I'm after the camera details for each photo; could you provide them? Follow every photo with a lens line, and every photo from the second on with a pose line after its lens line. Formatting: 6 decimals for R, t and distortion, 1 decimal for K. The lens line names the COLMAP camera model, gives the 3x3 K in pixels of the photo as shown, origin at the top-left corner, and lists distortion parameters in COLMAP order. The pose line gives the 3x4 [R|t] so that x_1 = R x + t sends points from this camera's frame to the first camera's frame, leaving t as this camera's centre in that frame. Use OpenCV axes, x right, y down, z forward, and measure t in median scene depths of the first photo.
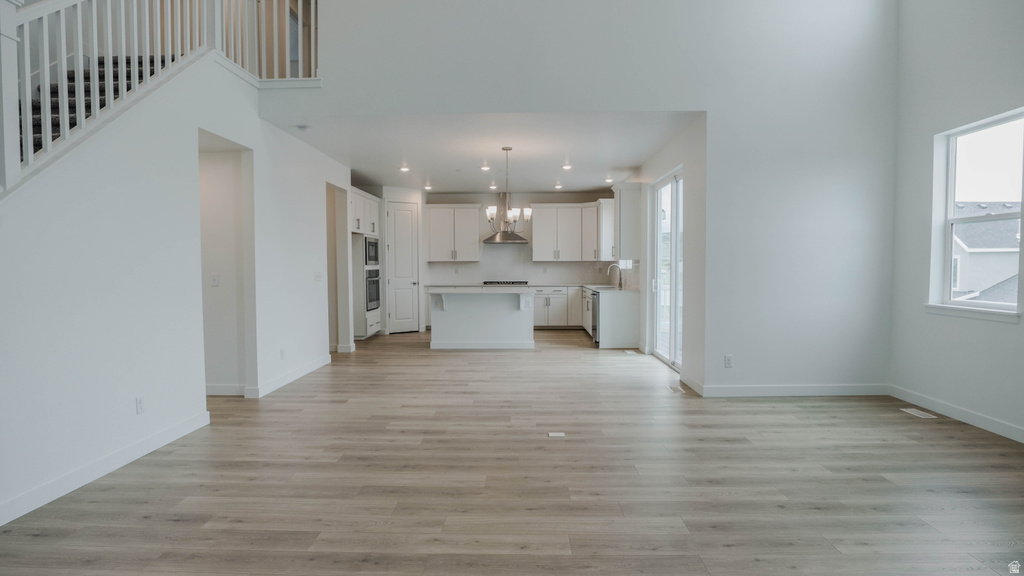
lens RADIAL K [[552.4, 0, 509.1], [0, 552.4, 292.3], [0, 0, 1]] dist [-0.039641, 0.008976]
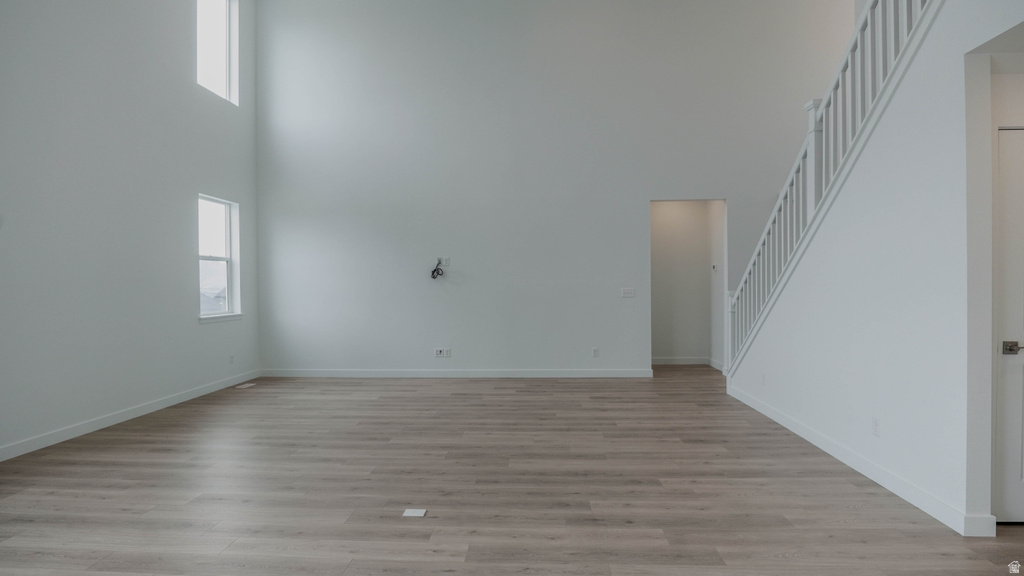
lens RADIAL K [[552.4, 0, 510.9], [0, 552.4, 285.7], [0, 0, 1]] dist [-0.039641, 0.008976]
pose [[-0.999369, 0.015887, 0.031760, -0.065246], [0.017501, 0.998536, 0.051183, -0.076118], [-0.030900, 0.051706, -0.998184, 1.550787]]
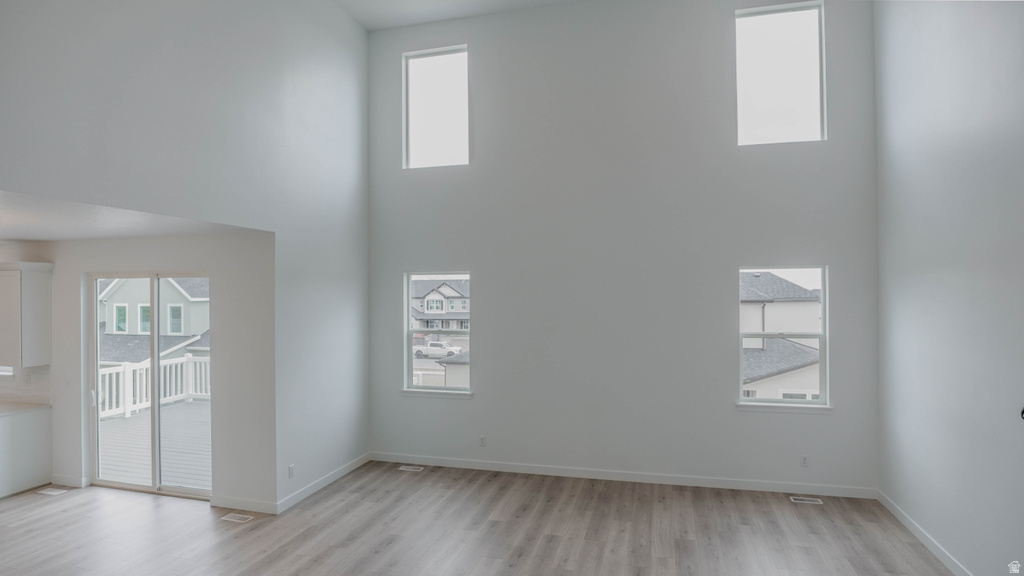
lens RADIAL K [[552.4, 0, 511.4], [0, 552.4, 292.9], [0, 0, 1]] dist [-0.039641, 0.008976]
pose [[0.236992, 0.005464, 0.971496, -0.590129], [0.051223, 0.998523, -0.018111, -0.198890], [-0.970160, 0.054056, 0.236362, 0.378755]]
